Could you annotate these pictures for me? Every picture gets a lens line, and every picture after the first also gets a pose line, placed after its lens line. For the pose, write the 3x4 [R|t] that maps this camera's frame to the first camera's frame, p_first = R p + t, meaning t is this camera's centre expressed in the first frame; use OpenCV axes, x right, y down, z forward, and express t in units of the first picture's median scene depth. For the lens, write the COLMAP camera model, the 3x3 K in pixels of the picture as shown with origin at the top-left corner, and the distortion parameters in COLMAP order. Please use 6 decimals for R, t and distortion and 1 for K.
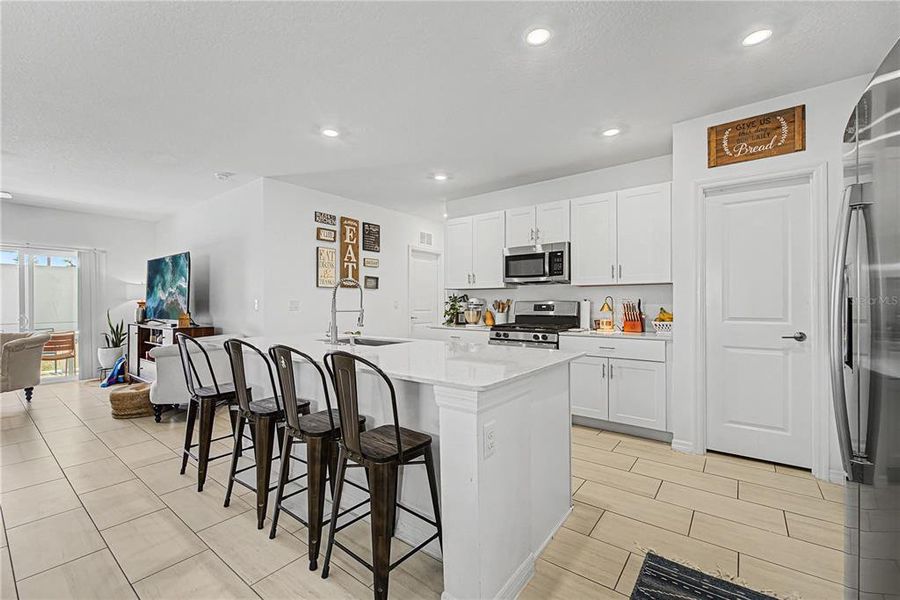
lens RADIAL K [[373.5, 0, 450.4], [0, 373.5, 302.3], [0, 0, 1]] dist [0.000342, -0.001827]
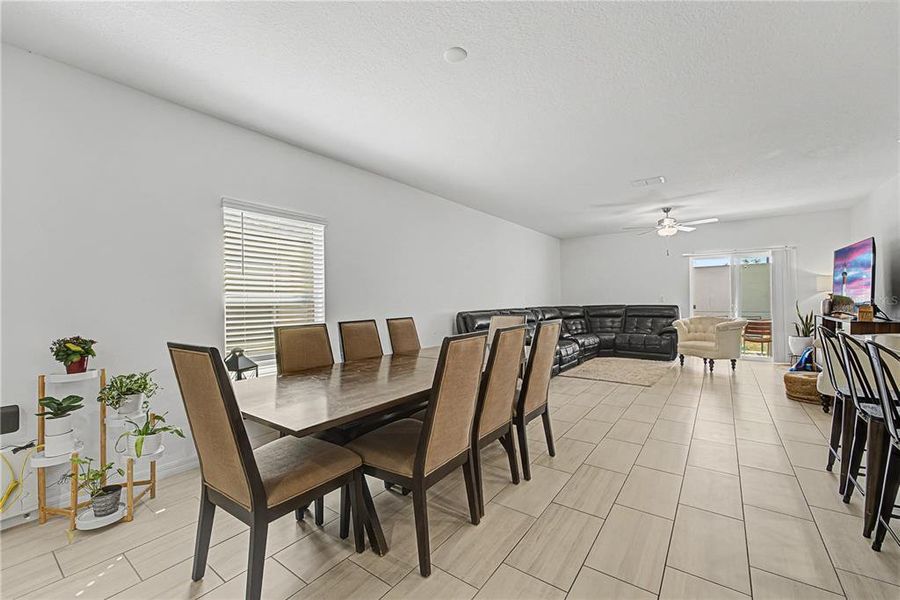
lens RADIAL K [[373.5, 0, 453.8], [0, 373.5, 295.3], [0, 0, 1]] dist [0.000342, -0.001827]
pose [[0.025523, -0.007699, -0.999645, 0.166743], [0.011298, 0.999909, -0.007412, -0.000473], [0.999610, -0.011105, 0.025607, -0.024010]]
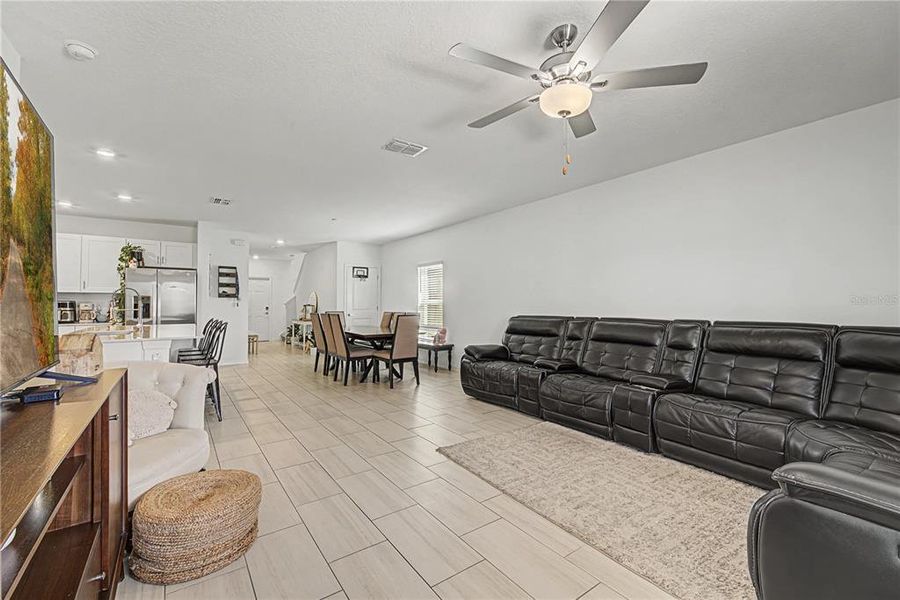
lens RADIAL K [[373.5, 0, 456.3], [0, 373.5, 298.2], [0, 0, 1]] dist [0.000342, -0.001827]
pose [[-0.961456, 0.009499, 0.274794, -1.105446], [0.005894, 0.999885, -0.013942, 0.002821], [-0.274895, -0.011785, -0.961402, 1.187422]]
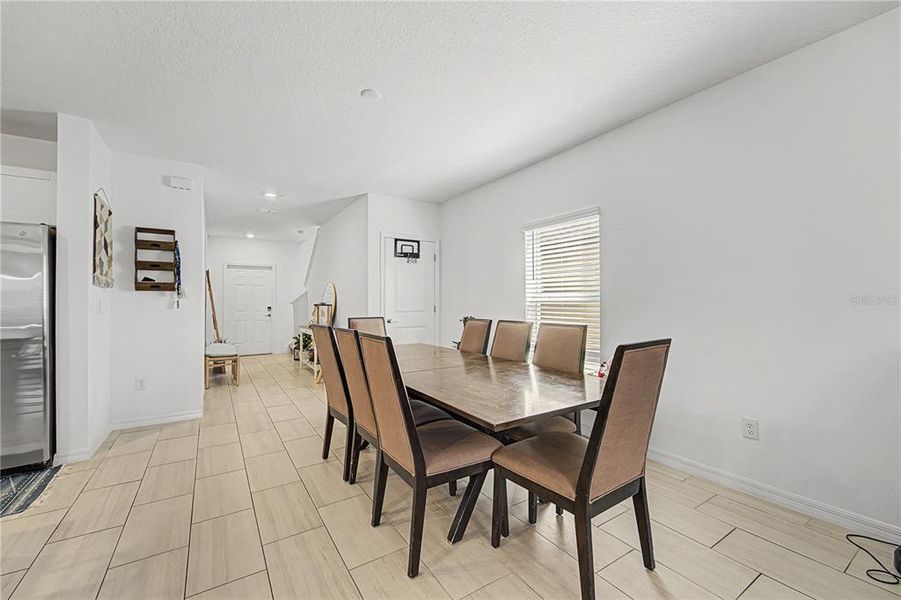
lens RADIAL K [[373.9, 0, 457.5], [0, 373.9, 297.8], [0, 0, 1]] dist [0.000342, -0.001827]
pose [[-0.945420, 0.013665, 0.325567, -0.599170], [0.010574, 0.999881, -0.011262, 0.002773], [-0.325682, -0.007205, -0.945452, 0.470334]]
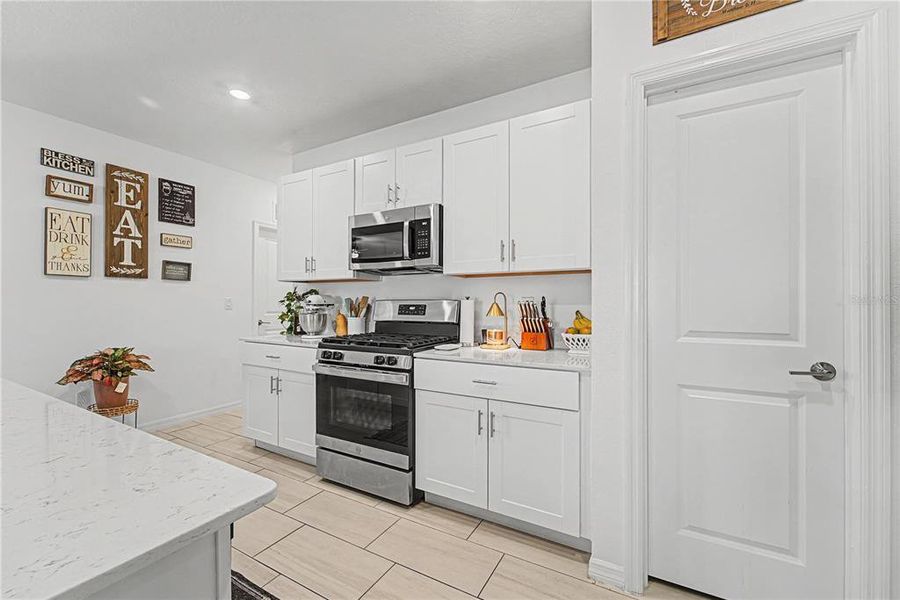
lens RADIAL K [[373.5, 0, 450.7], [0, 373.5, 300.0], [0, 0, 1]] dist [0.000342, -0.001827]
pose [[0.989828, 0.004750, 0.142188, 0.207657], [-0.004066, 0.999979, -0.005102, 0.000384], [-0.142209, 0.004472, 0.989827, 0.322719]]
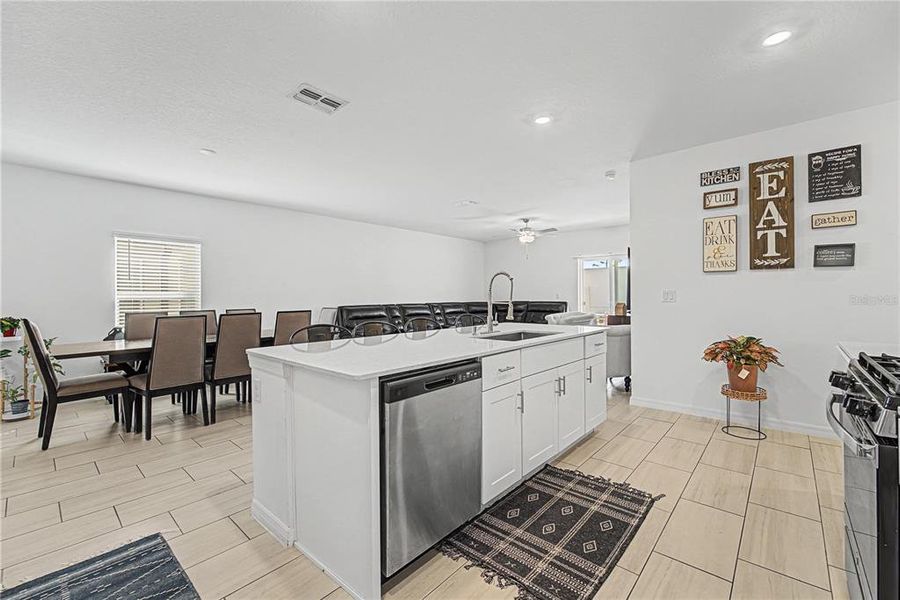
lens RADIAL K [[373.5, 0, 457.1], [0, 373.5, 299.5], [0, 0, 1]] dist [0.000342, -0.001827]
pose [[-0.062610, 0.014062, -0.997939, 0.448079], [0.008179, 0.999874, 0.013576, 0.000944], [0.998005, -0.007312, -0.062717, 0.556925]]
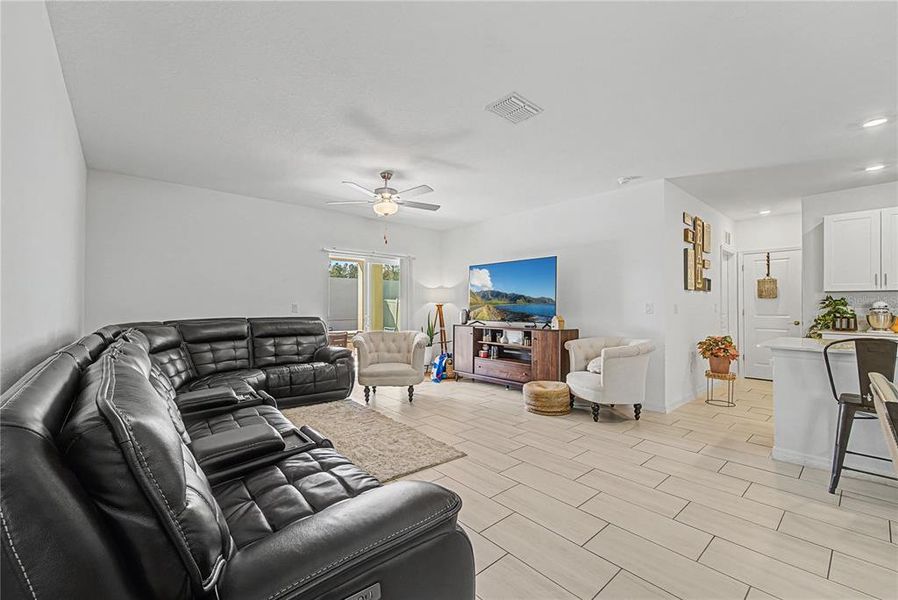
lens RADIAL K [[372.7, 0, 452.9], [0, 372.7, 301.3], [0, 0, 1]] dist [0.000342, -0.001827]
pose [[0.981645, 0.002393, -0.190701, -0.784248], [-0.005184, 0.999887, -0.014139, 0.006668], [0.190646, 0.014868, 0.981546, -0.068915]]
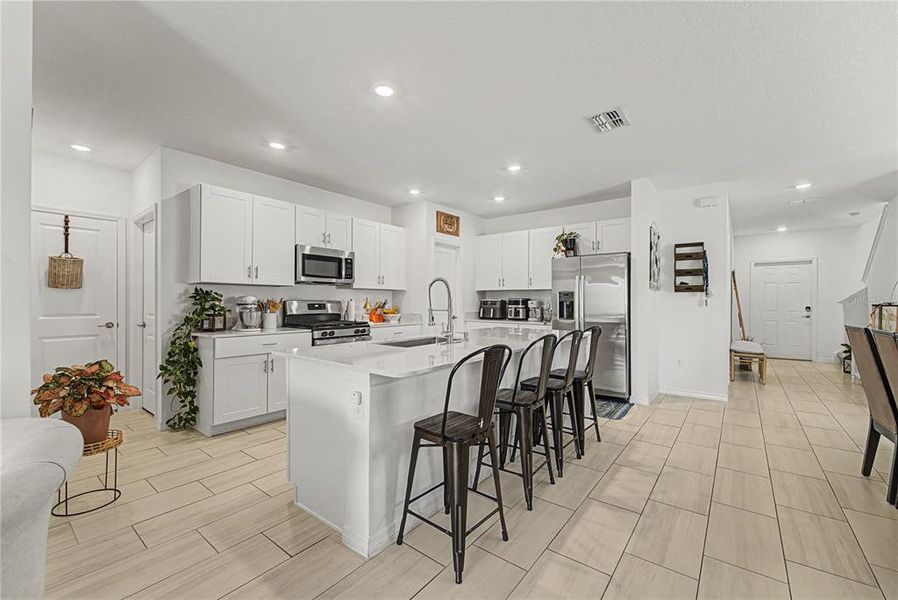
lens RADIAL K [[372.7, 0, 445.5], [0, 372.7, 301.2], [0, 0, 1]] dist [0.000342, -0.001827]
pose [[0.012359, 0.005390, 0.999909, -0.750892], [-0.001309, 0.999985, -0.005374, 0.003556], [-0.999923, -0.001242, 0.012366, 0.575141]]
